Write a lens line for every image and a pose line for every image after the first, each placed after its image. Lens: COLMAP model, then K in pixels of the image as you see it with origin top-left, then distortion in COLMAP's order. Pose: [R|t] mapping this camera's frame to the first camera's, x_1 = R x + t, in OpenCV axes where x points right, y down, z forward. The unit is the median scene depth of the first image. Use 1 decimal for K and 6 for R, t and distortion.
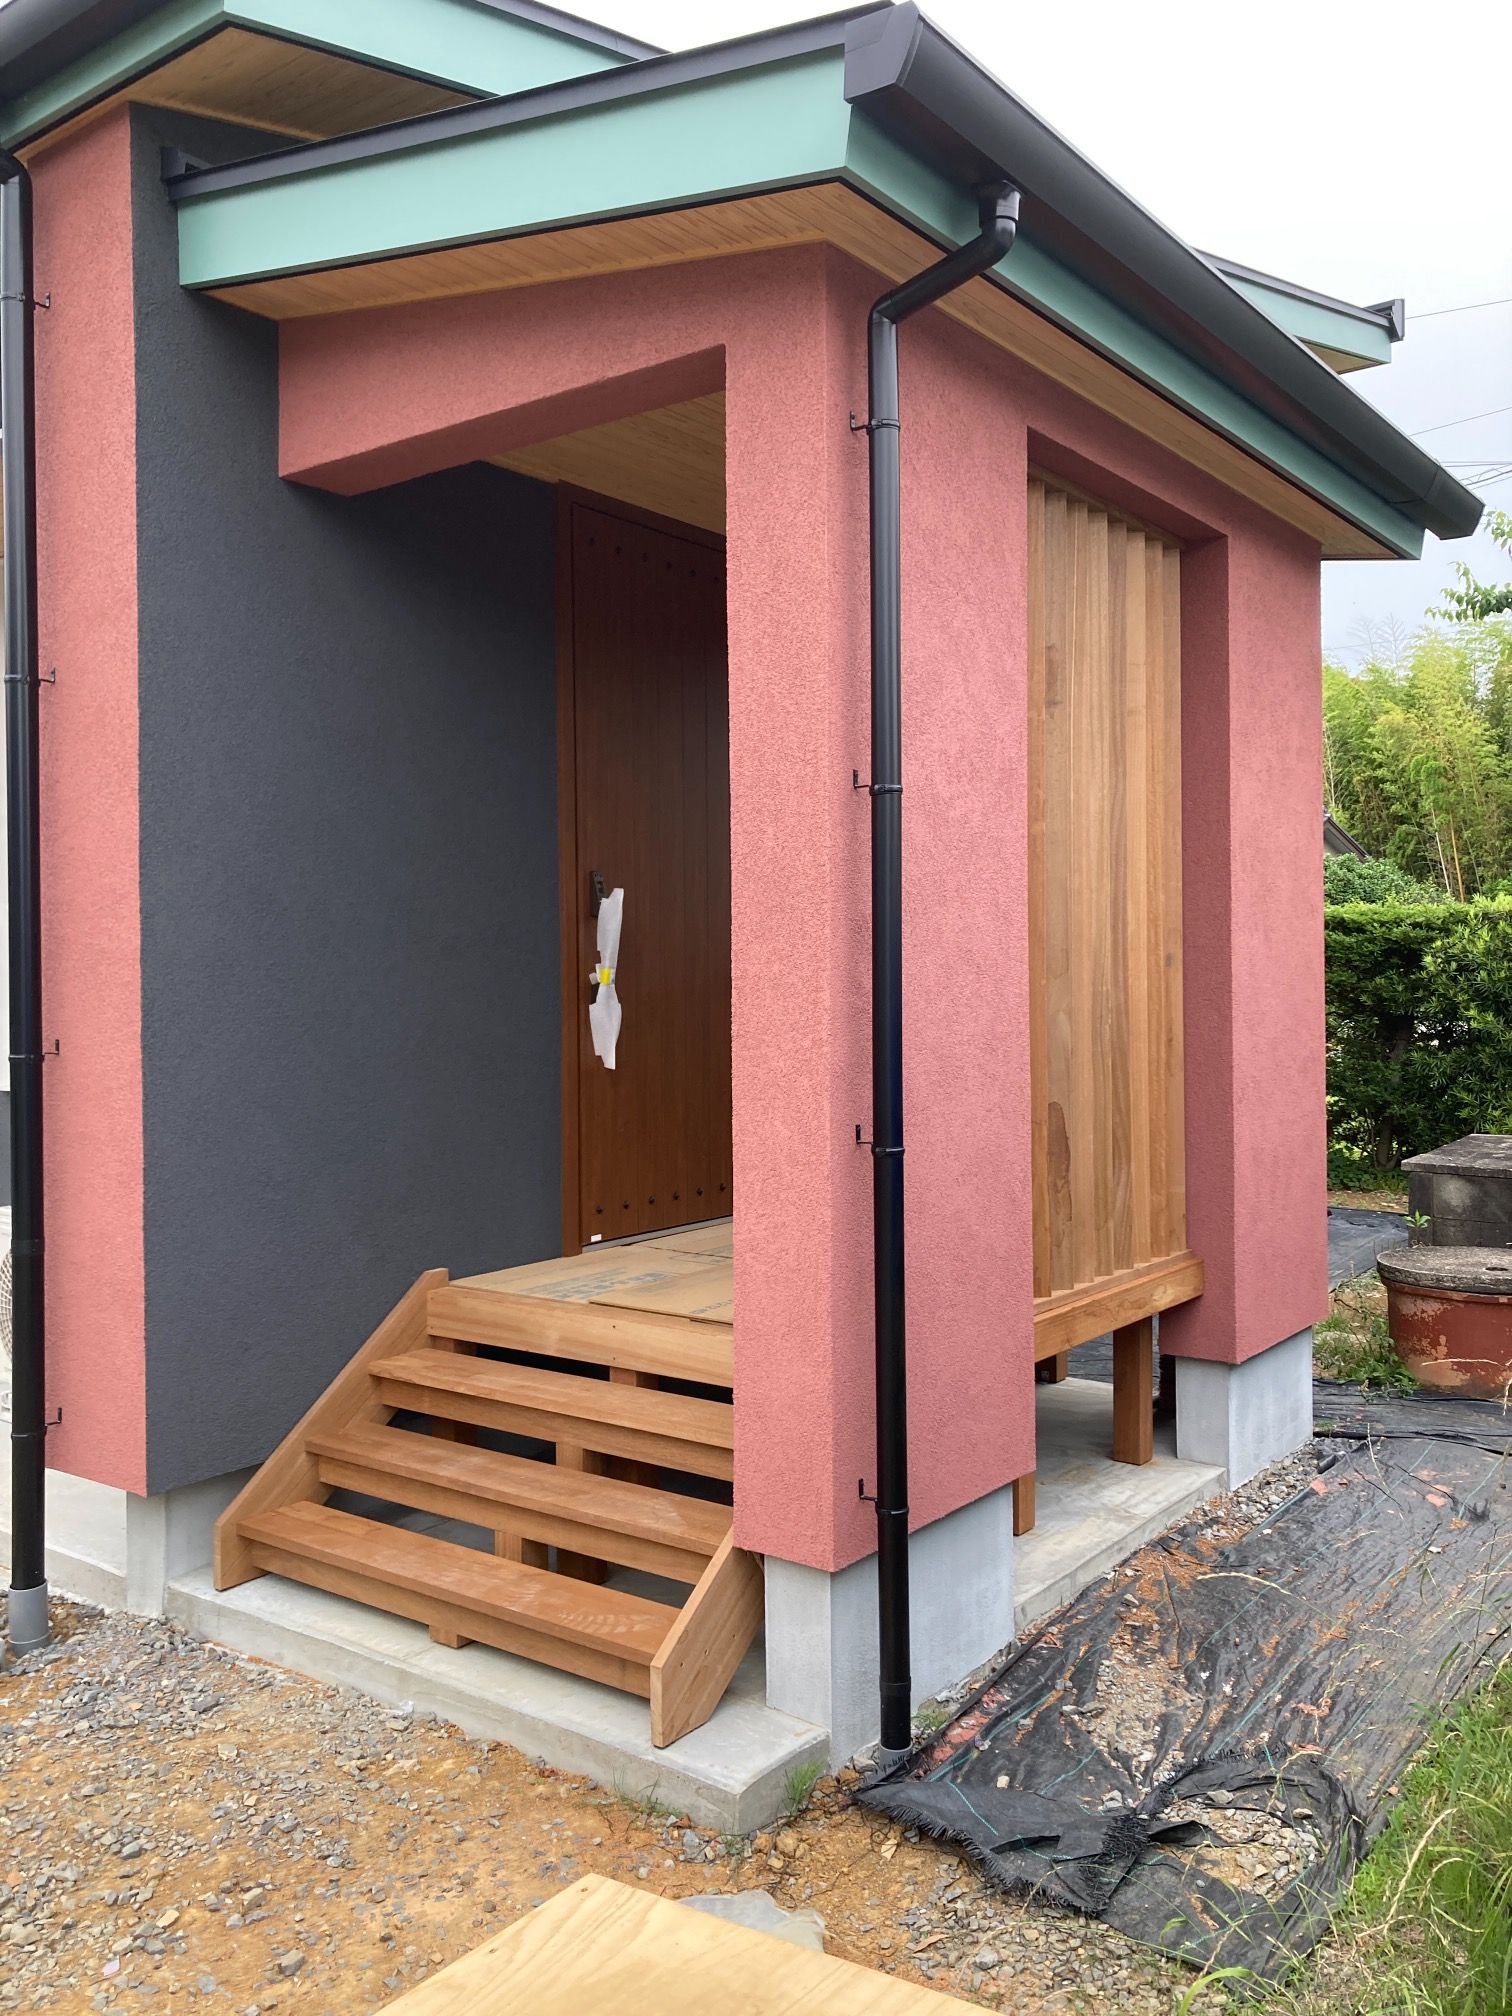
lens RADIAL K [[1678.7, 0, 754.9], [0, 1678.7, 990.3], [0, 0, 1]] dist [0.018834, -0.007818]
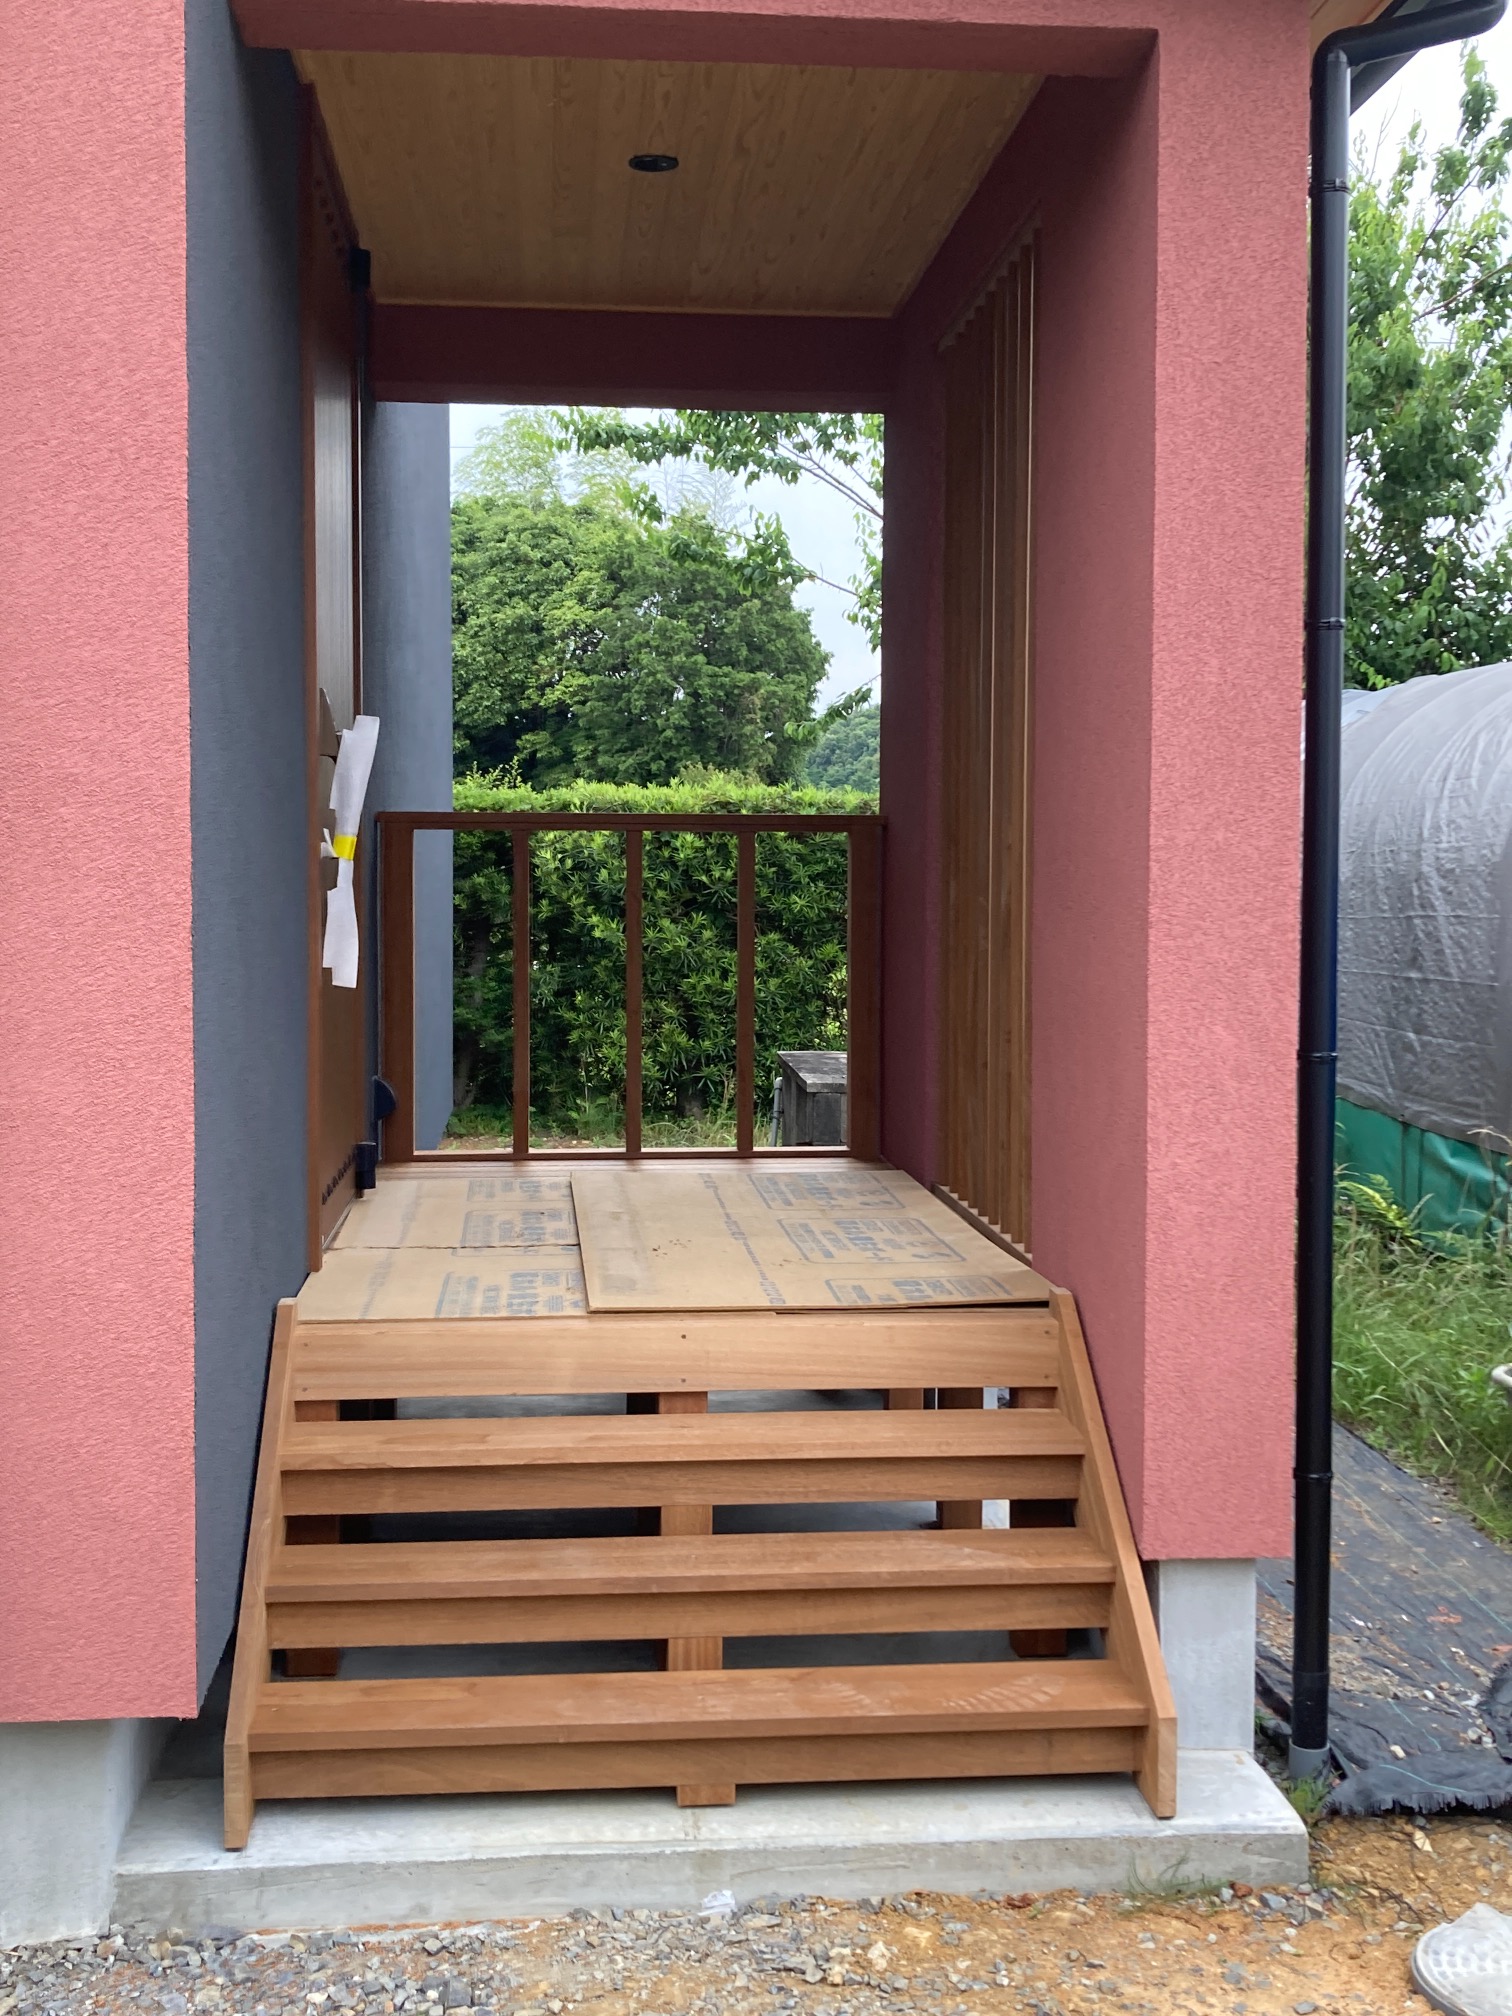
lens RADIAL K [[2213.2, 0, 753.3], [0, 2213.2, 1014.1], [0, 0, 1]] dist [0.025884, 0.000000]
pose [[0.732080, -0.027977, 0.680644, -0.790861], [-0.006556, 0.998821, 0.048107, 0.020198], [-0.681188, -0.039680, 0.731033, 0.336800]]
